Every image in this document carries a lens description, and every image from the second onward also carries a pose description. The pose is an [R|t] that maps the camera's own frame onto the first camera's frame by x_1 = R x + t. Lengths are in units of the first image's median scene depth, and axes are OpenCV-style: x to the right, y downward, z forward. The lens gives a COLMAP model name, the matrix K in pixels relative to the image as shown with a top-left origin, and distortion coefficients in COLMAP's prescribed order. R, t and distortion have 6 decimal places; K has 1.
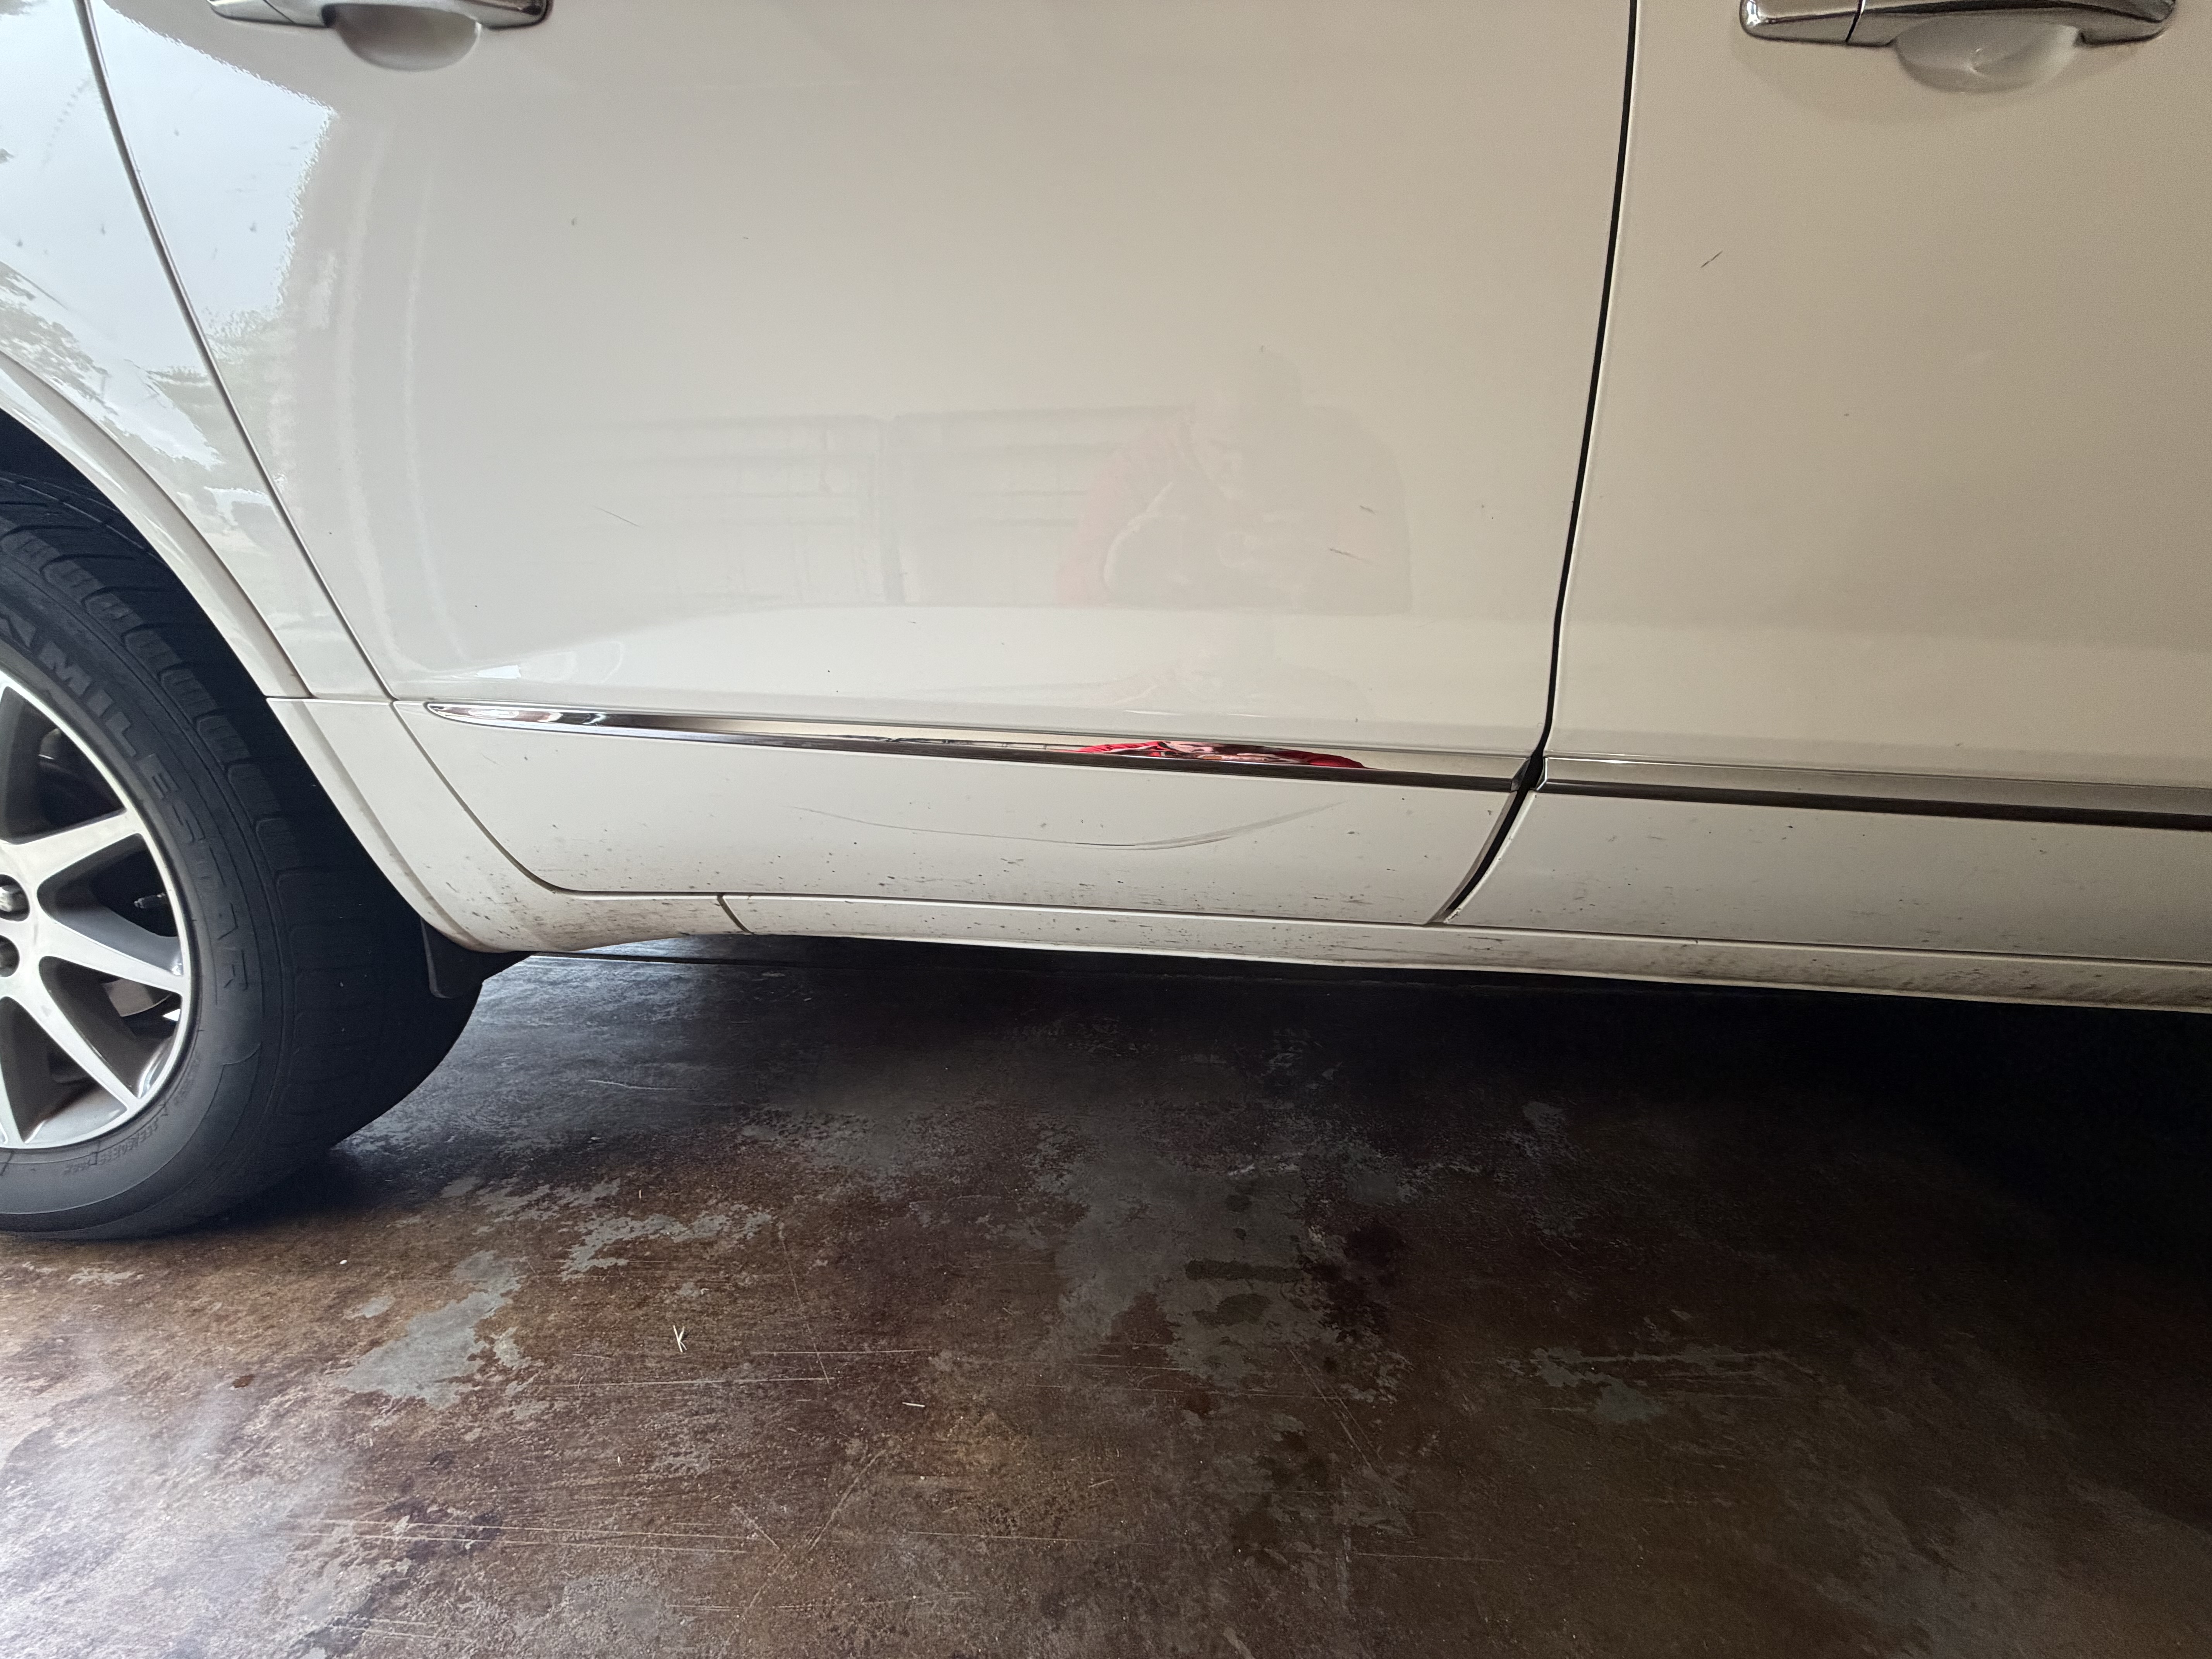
lens RADIAL K [[890.2, 0, 1105.1], [0, 890.2, 829.1], [0, 0, 1]] dist [0.000241, -0.000648]
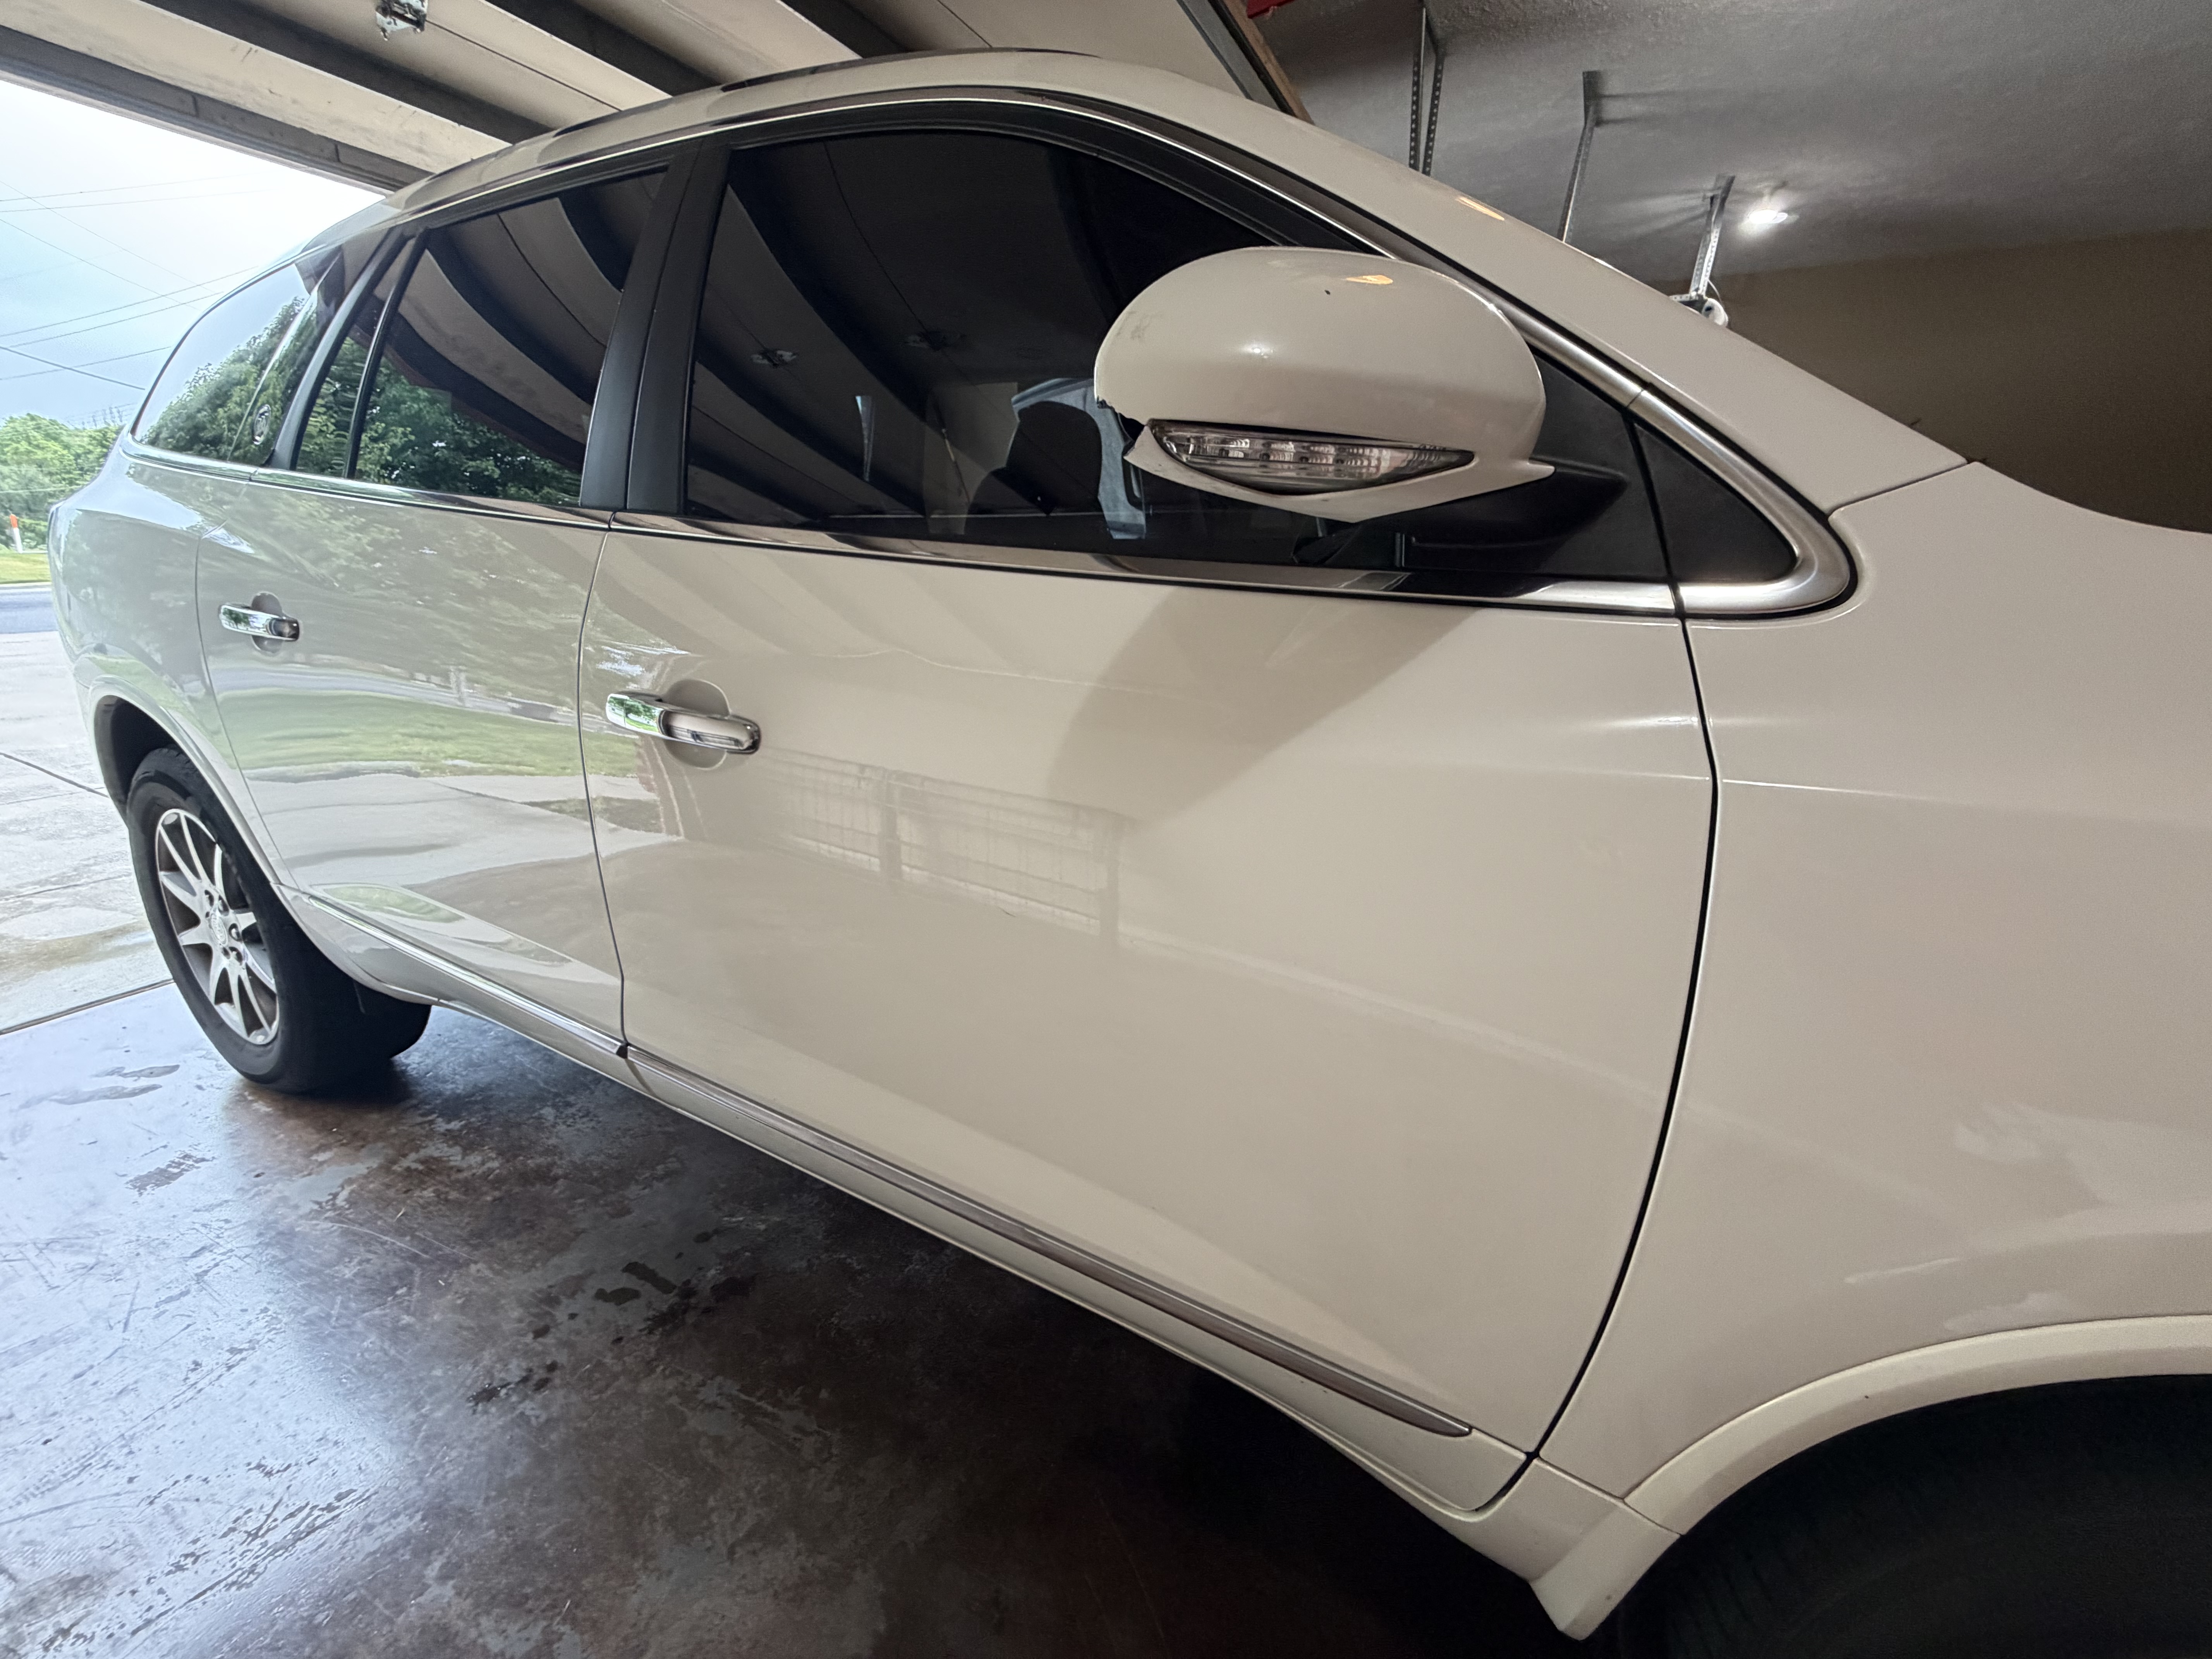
lens RADIAL K [[890.2, 0, 1109.1], [0, 890.2, 830.1], [0, 0, 1]] dist [0.000241, -0.000648]
pose [[0.918498, 0.140863, -0.369485, 1.453939], [-0.126215, 0.989958, 0.063656, -0.556860], [0.374742, -0.011834, 0.927054, -0.227420]]
